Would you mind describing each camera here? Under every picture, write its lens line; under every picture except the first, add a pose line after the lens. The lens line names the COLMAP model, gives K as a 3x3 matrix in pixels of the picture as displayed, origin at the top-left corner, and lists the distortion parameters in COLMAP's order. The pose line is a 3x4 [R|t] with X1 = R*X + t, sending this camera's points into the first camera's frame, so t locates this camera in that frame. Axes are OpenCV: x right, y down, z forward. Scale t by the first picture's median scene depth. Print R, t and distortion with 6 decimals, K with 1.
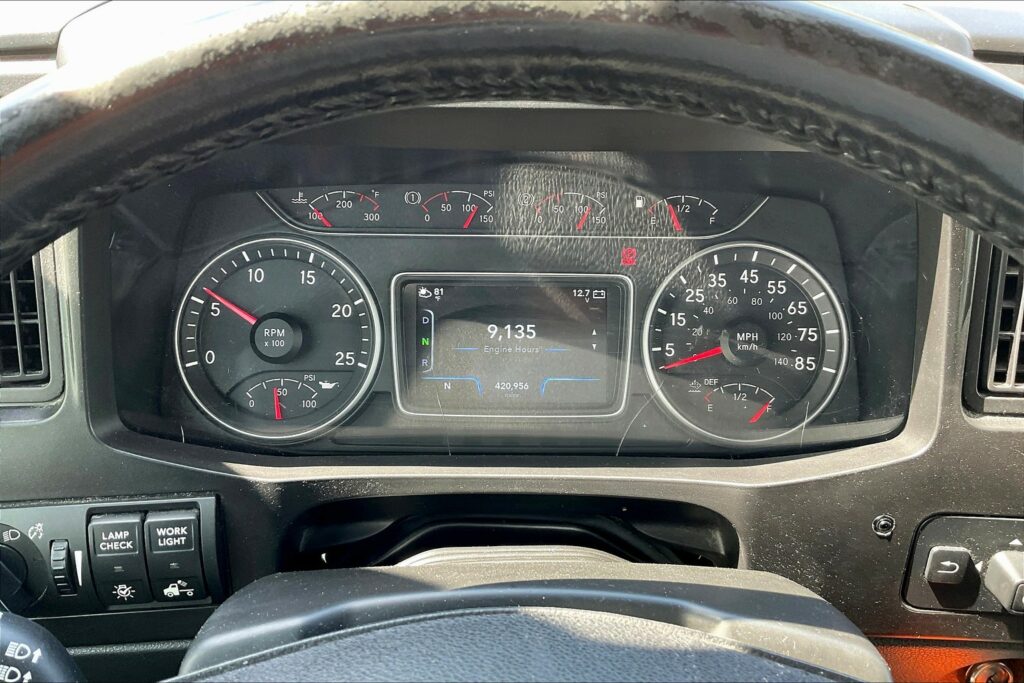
lens RADIAL K [[841.1, 0, 514.7], [0, 841.1, 338.1], [0, 0, 1]] dist [0.027703, -0.056211]
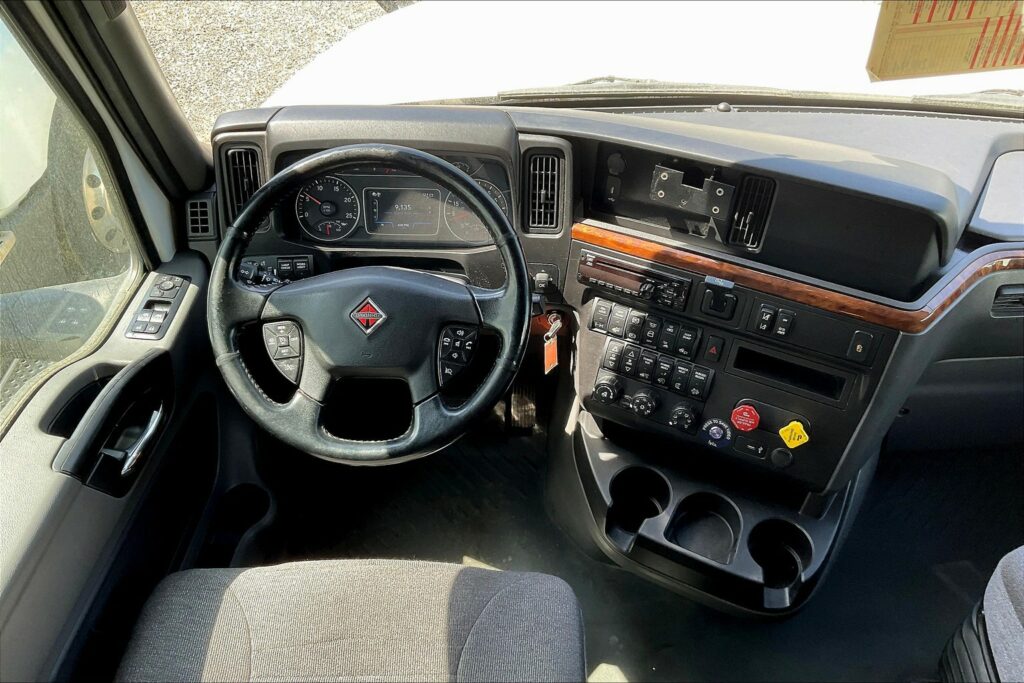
lens RADIAL K [[841.1, 0, 511.6], [0, 841.1, 346.4], [0, 0, 1]] dist [0.027703, -0.056211]
pose [[0.999399, 0.013833, -0.031789, 0.513845], [-0.008051, 0.984483, 0.175293, -0.050680], [0.033720, -0.174932, 0.984003, -2.168848]]
